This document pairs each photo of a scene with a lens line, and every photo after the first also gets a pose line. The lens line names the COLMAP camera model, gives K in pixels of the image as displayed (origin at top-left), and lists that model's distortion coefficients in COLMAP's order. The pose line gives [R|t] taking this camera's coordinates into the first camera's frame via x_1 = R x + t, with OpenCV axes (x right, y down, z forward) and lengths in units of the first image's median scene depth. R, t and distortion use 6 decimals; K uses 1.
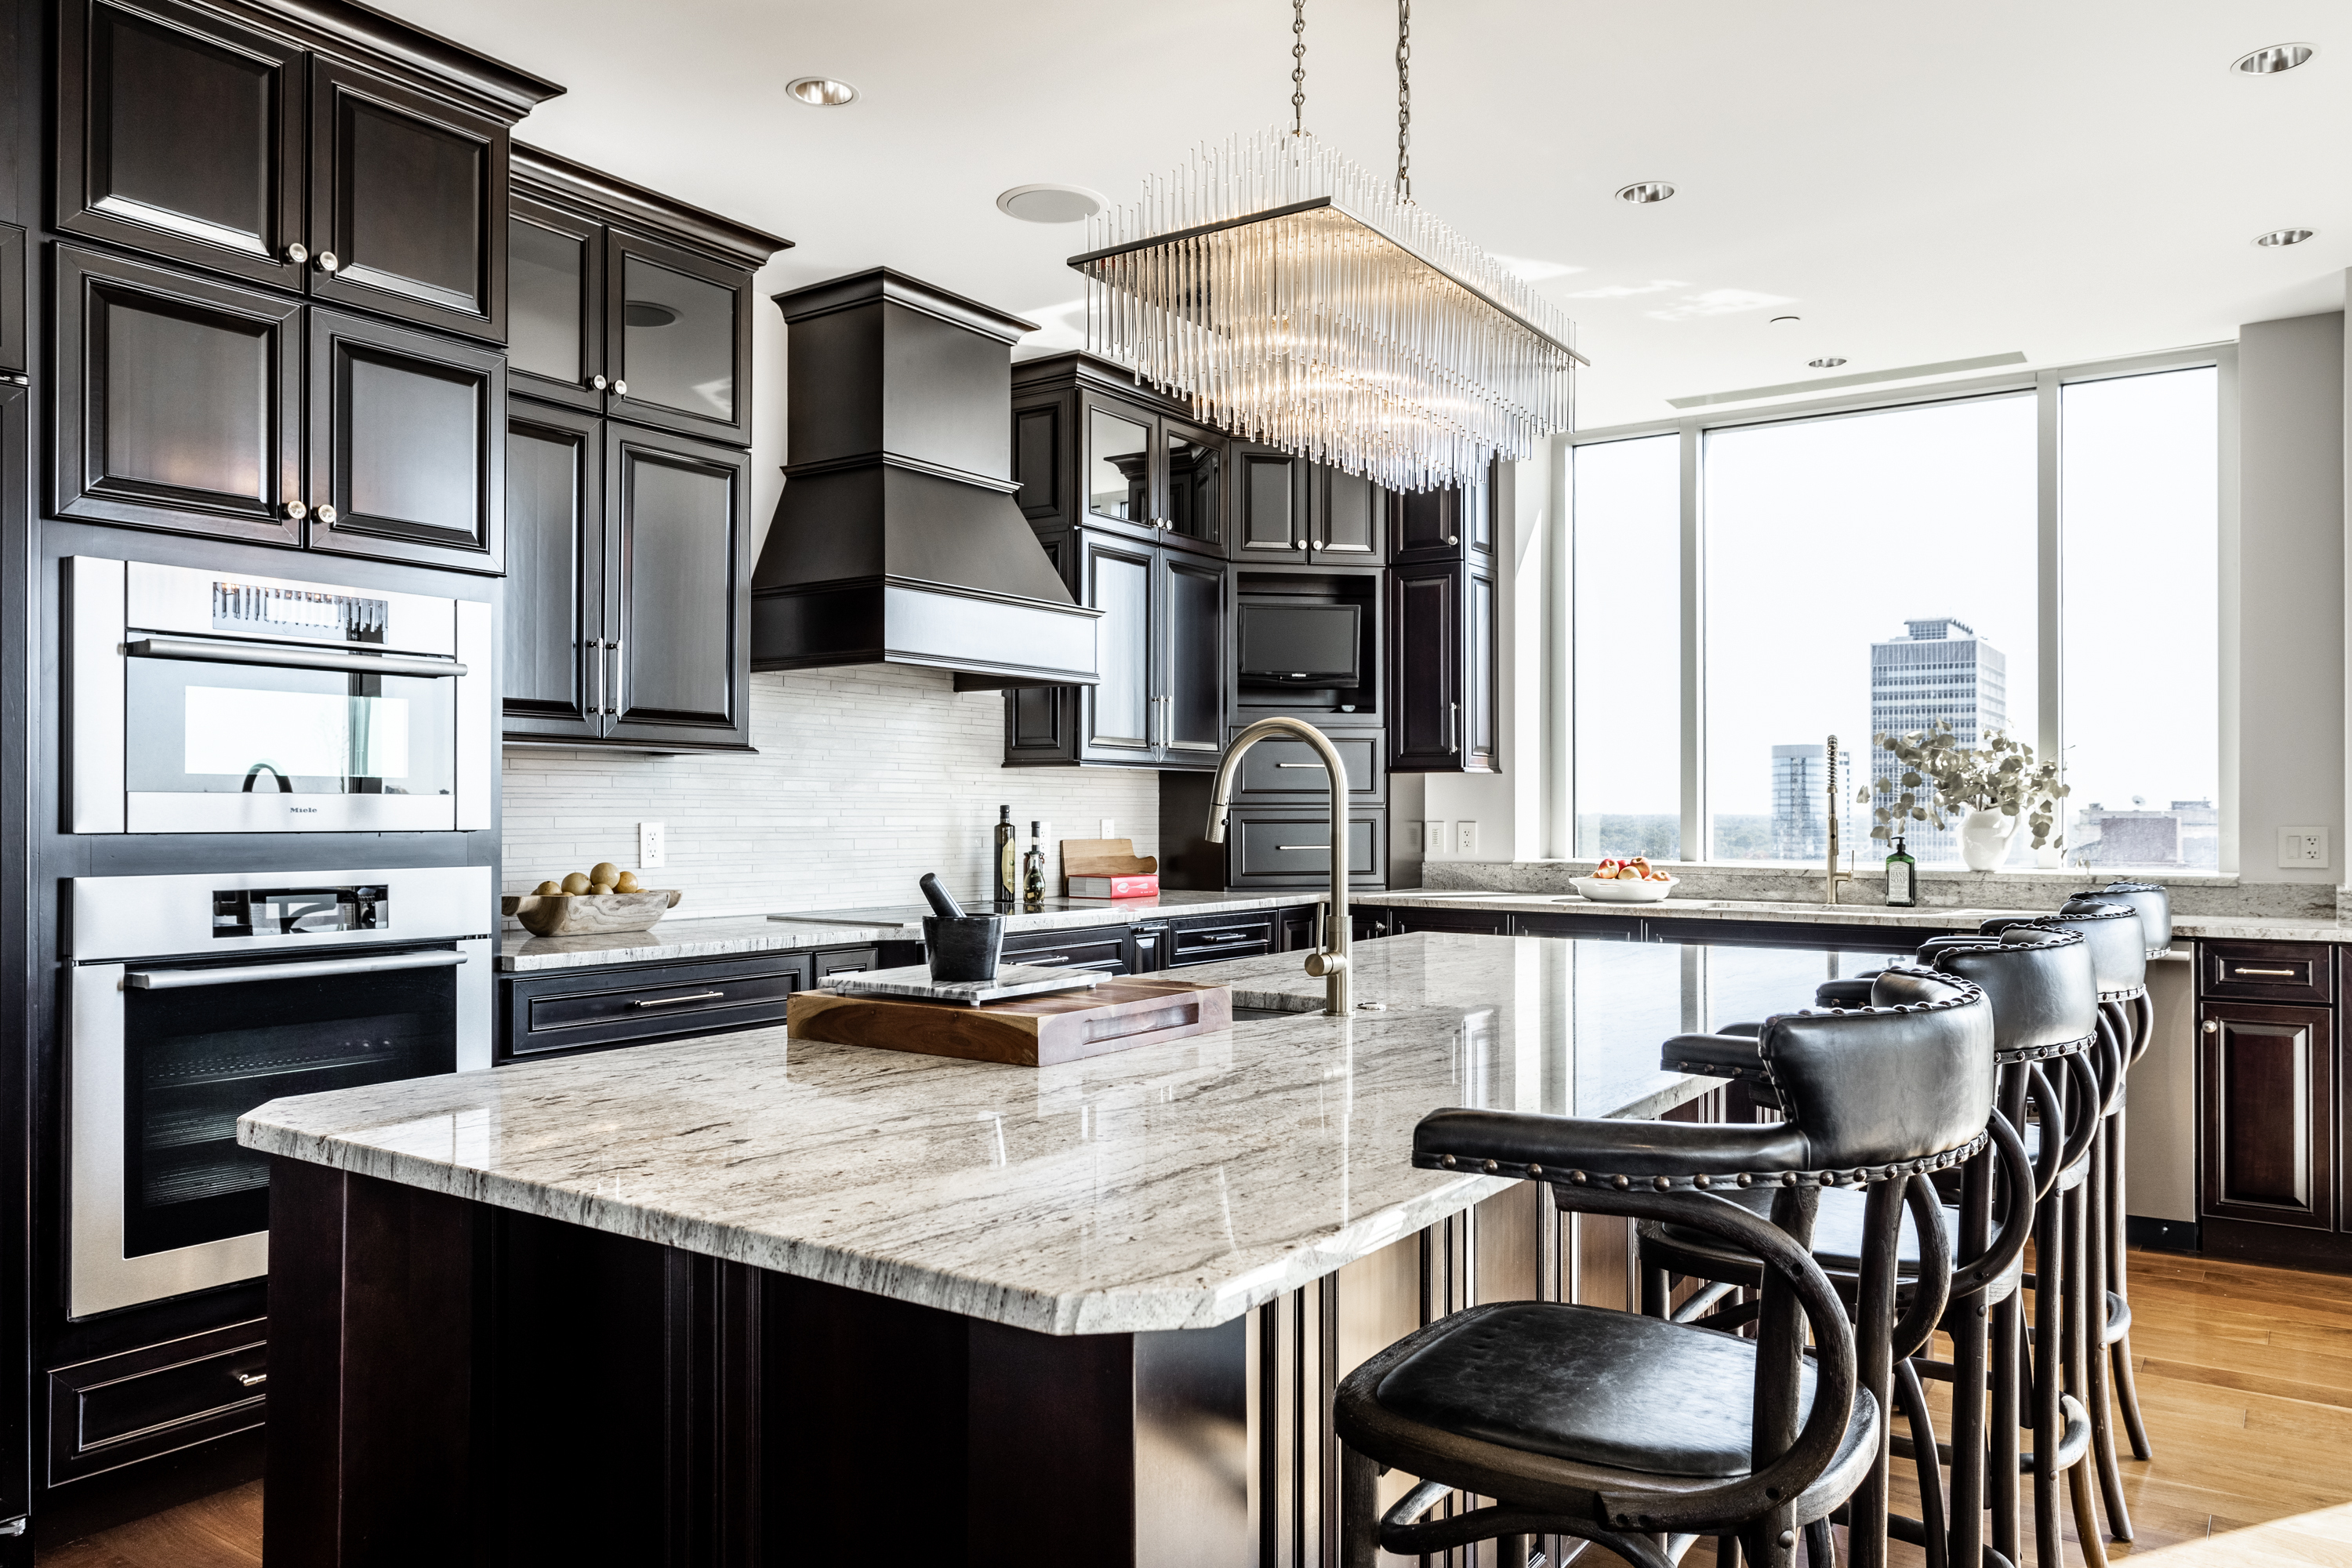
lens RADIAL K [[1678.4, 0, 1158.6], [0, 1678.4, 790.7], [0, 0, 1]] dist [-0.007878, 0.002942]
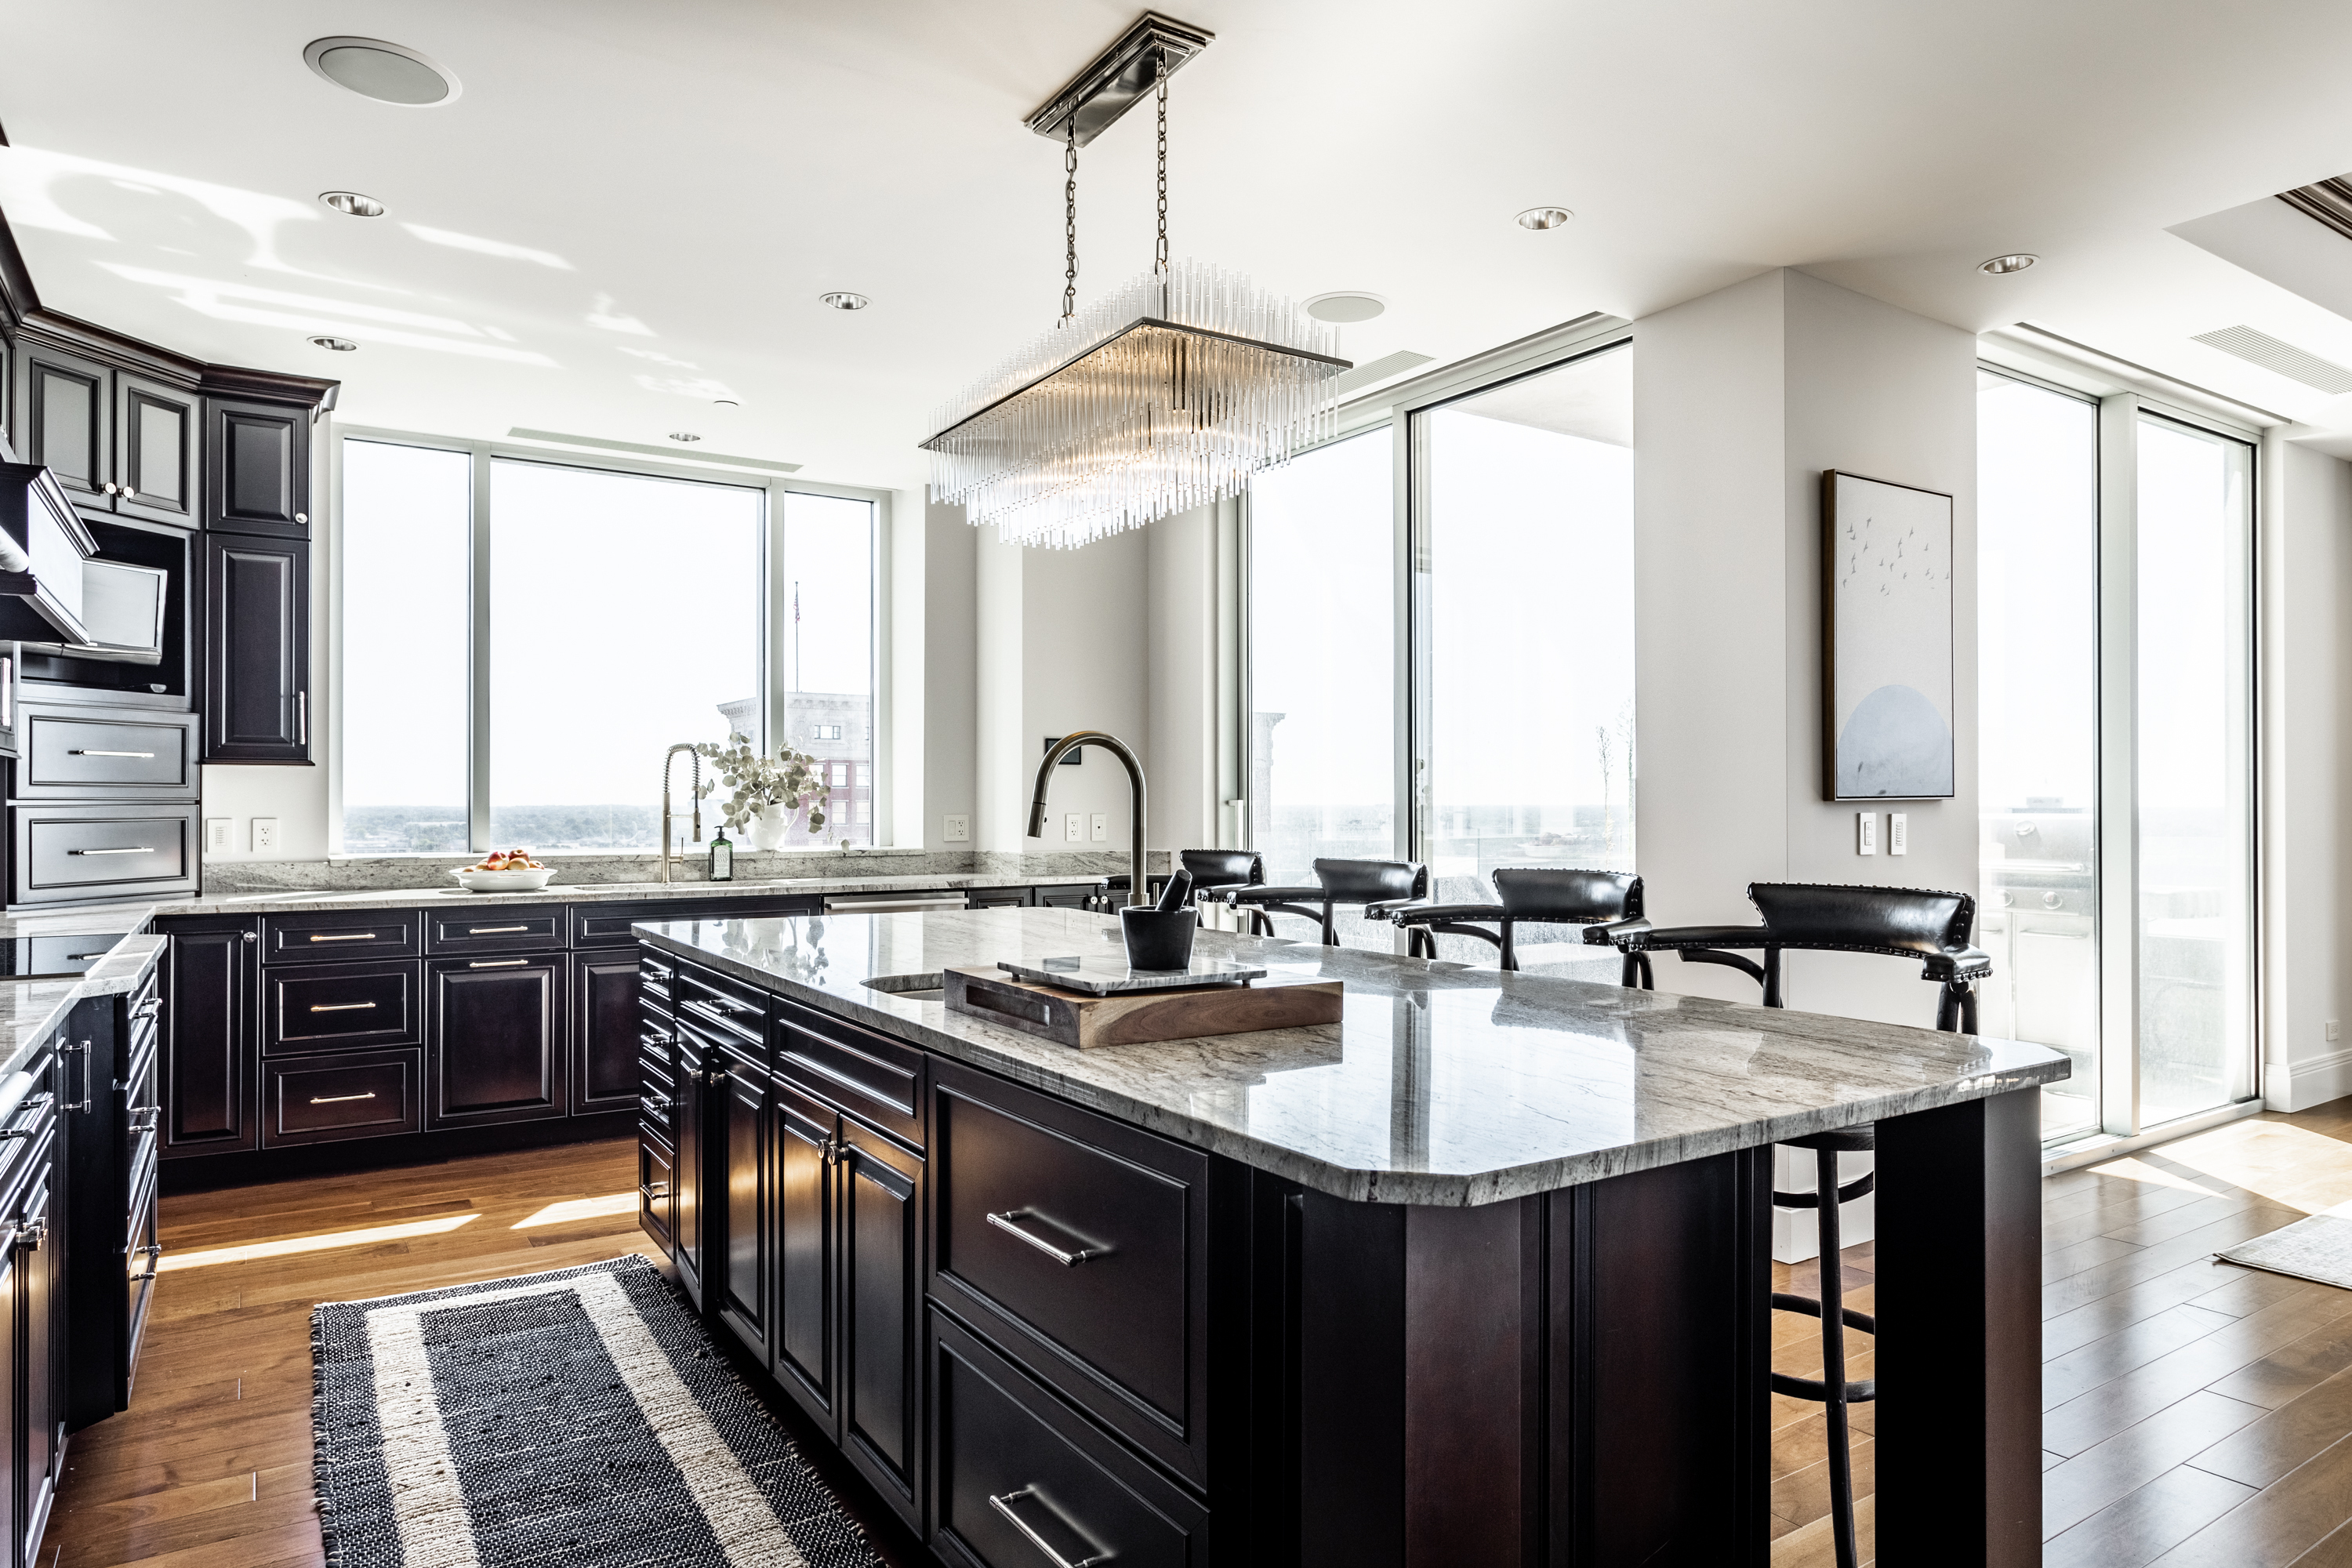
lens RADIAL K [[1393.3, 0, 1206.9], [0, 1393.3, 791.3], [0, 0, 1]] dist [-0.006896, 0.000938]
pose [[0.372564, 0.005728, 0.927989, -0.430292], [-0.009713, 0.999950, -0.002273, 0.000152], [-0.927956, -0.008167, 0.372601, 0.292838]]
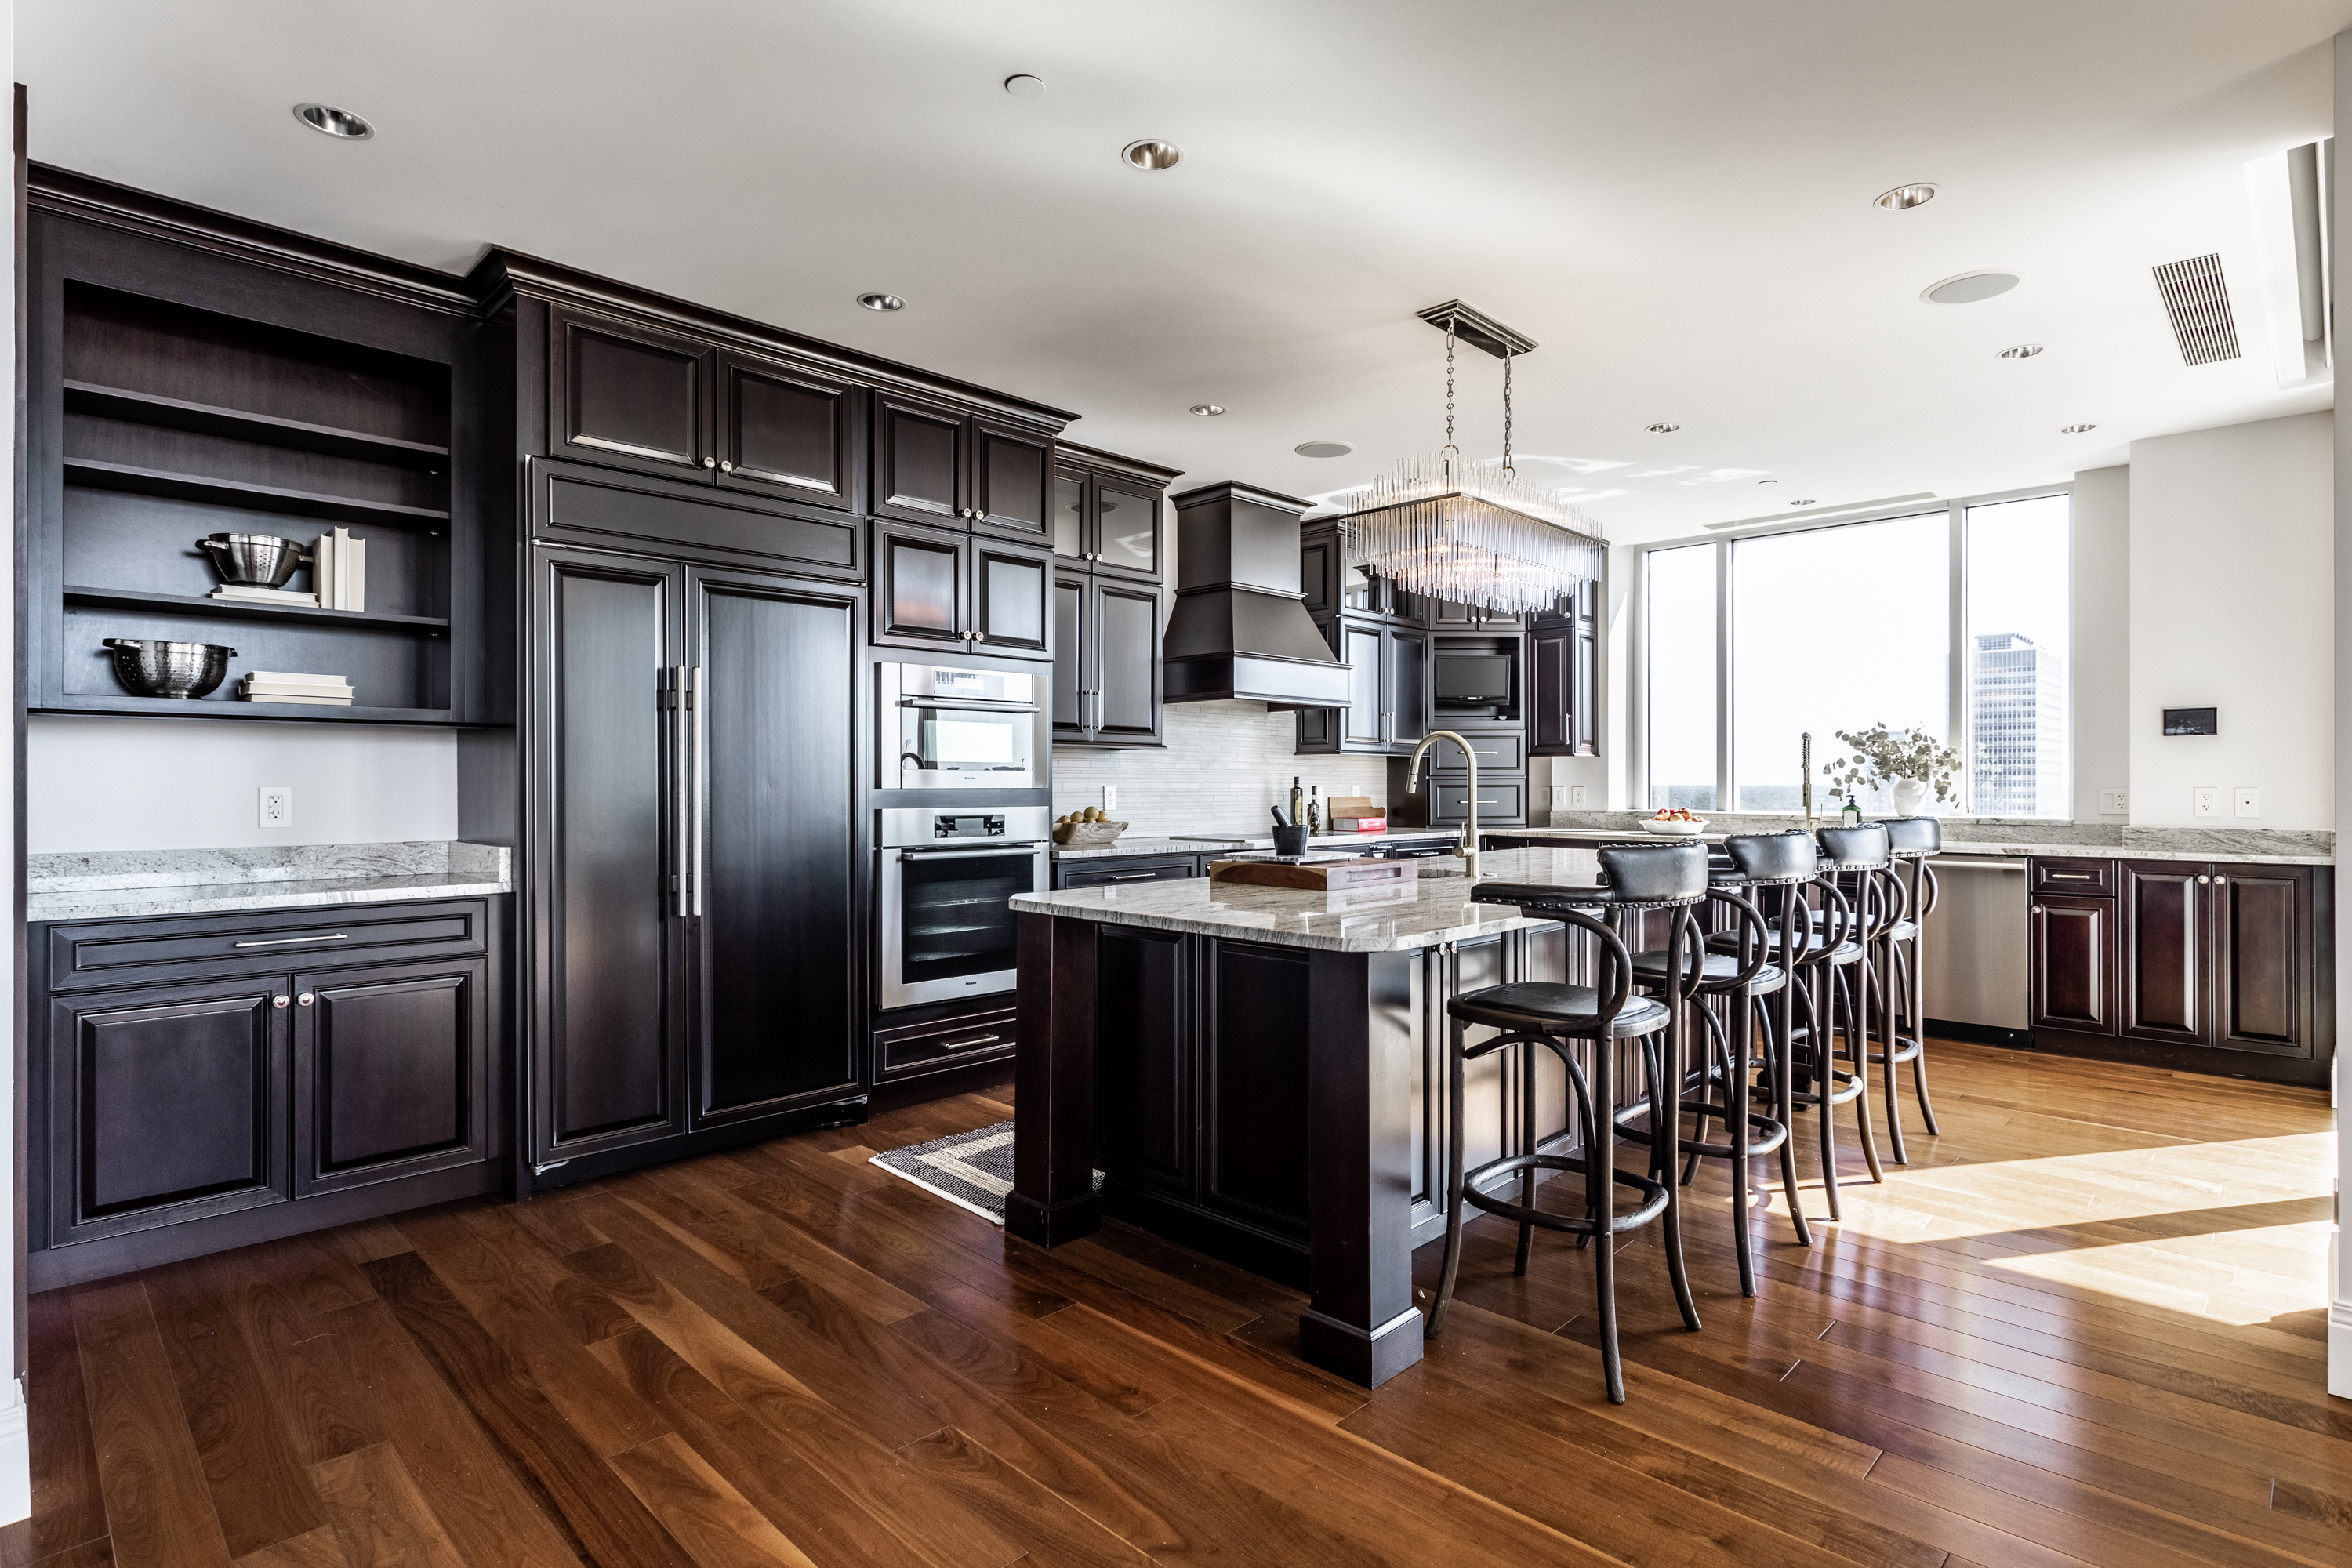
lens RADIAL K [[1176.6, 0, 1200.3], [0, 1176.6, 772.8], [0, 0, 1]] dist [-0.001376, 0.000880]
pose [[0.987130, -0.002666, -0.159899, 0.005350], [0.003177, 0.999991, 0.002939, 0.000884], [0.159889, -0.003409, 0.987129, -0.236405]]
